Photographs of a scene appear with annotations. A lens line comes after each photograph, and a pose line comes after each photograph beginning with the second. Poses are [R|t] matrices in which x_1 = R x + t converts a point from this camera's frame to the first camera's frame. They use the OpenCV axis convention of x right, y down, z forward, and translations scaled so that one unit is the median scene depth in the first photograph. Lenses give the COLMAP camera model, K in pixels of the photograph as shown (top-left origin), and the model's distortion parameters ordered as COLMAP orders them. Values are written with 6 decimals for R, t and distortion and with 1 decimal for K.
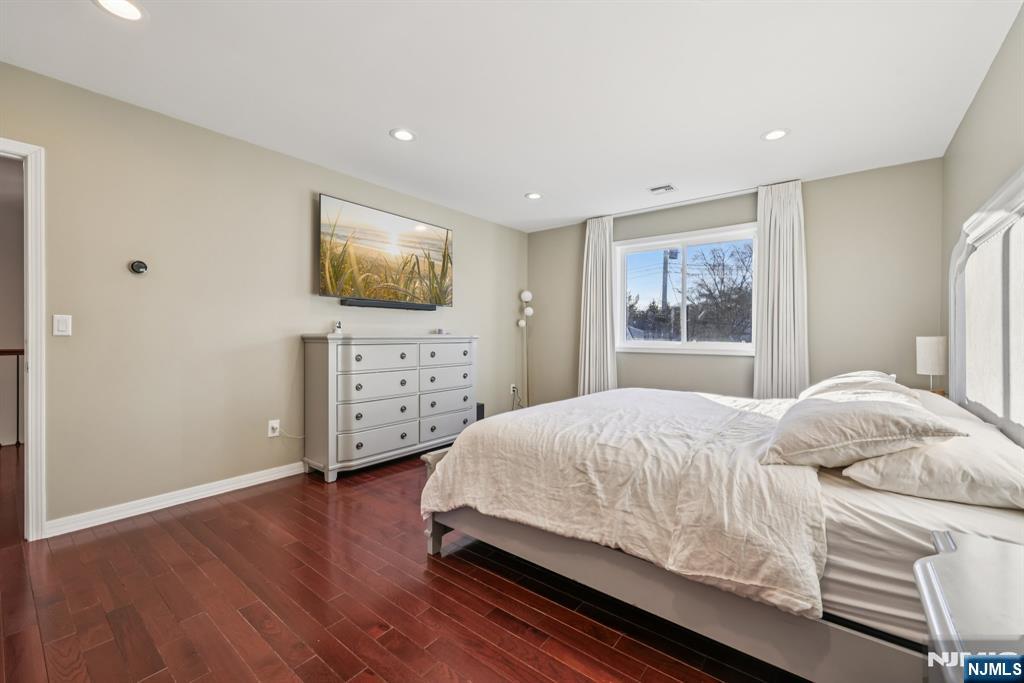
lens RADIAL K [[417.5, 0, 508.5], [0, 417.5, 339.1], [0, 0, 1]] dist [0.002700, 0.000303]
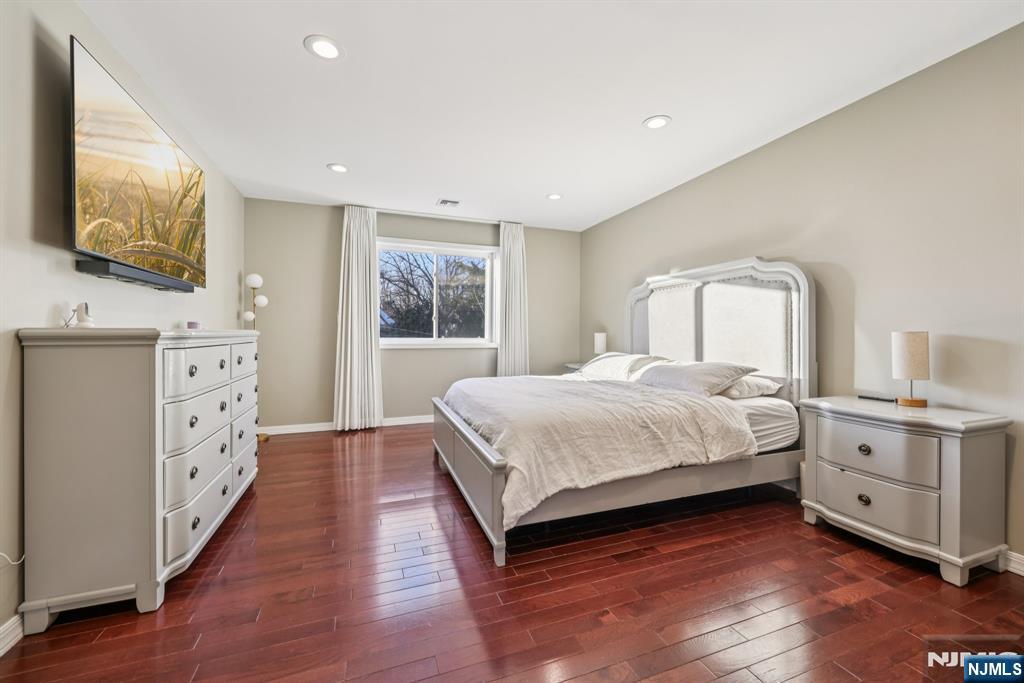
lens RADIAL K [[417.5, 0, 529.3], [0, 417.5, 337.3], [0, 0, 1]] dist [0.002700, 0.000303]
pose [[0.496143, -0.008485, 0.868199, -1.021037], [0.007087, 0.999959, 0.005722, -0.001013], [-0.868212, 0.003314, 0.496183, 0.512259]]
